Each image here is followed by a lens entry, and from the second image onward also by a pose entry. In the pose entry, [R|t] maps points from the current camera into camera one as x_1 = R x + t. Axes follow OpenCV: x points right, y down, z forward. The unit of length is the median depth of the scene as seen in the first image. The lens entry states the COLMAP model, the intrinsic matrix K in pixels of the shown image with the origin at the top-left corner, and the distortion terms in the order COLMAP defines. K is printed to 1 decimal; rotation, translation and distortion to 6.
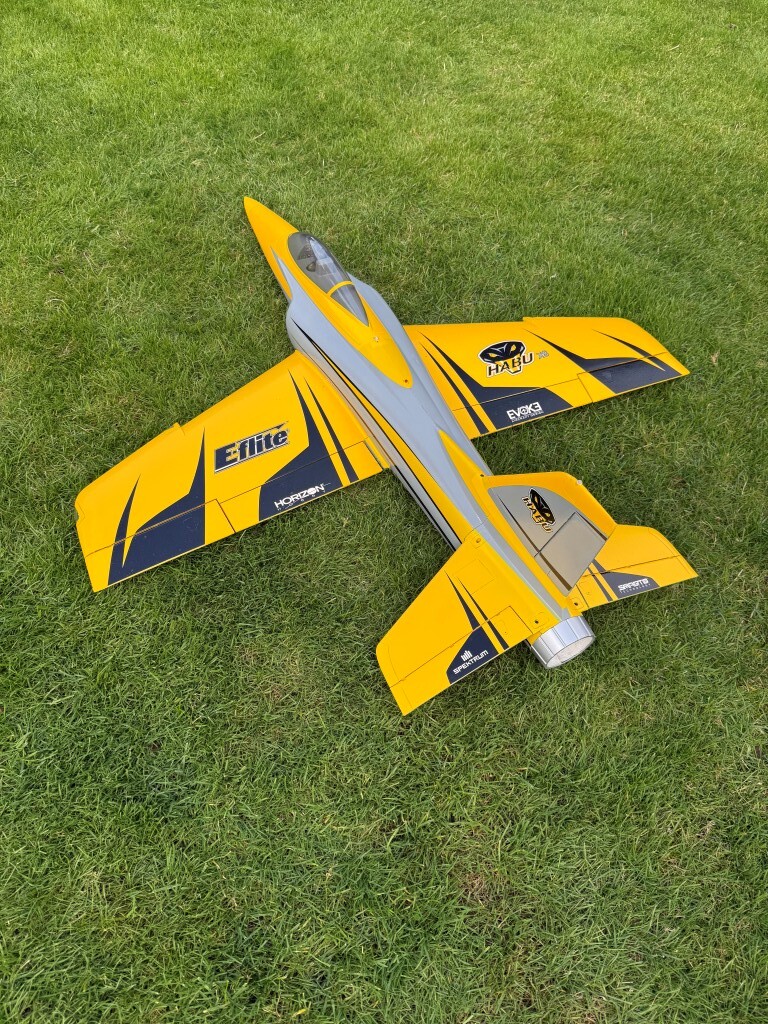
lens RADIAL K [[714.8, 0, 385.7], [0, 714.8, 511.1], [0, 0, 1]] dist [-0.006423, 0.000498]
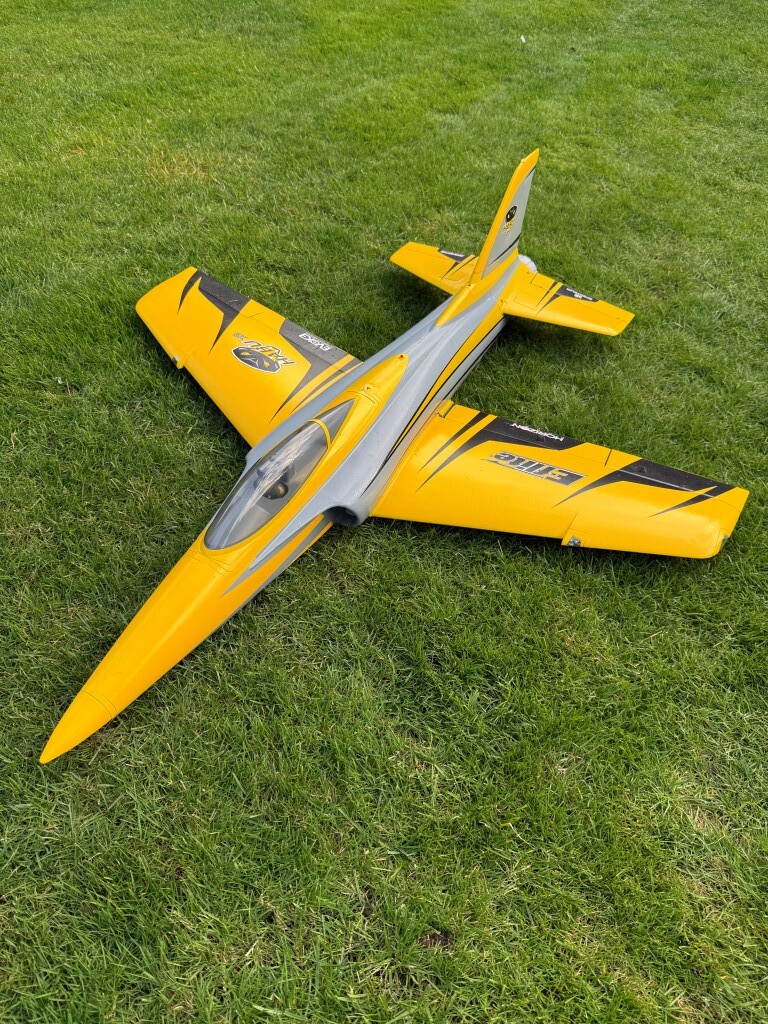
lens RADIAL K [[714.8, 0, 385.7], [0, 714.8, 513.2], [0, 0, 1]] dist [-0.006423, 0.000498]
pose [[-0.504311, -0.706846, 0.496023, -0.593966], [0.644324, 0.074408, 0.761124, -0.922730], [-0.574906, 0.703443, 0.417914, 0.761592]]
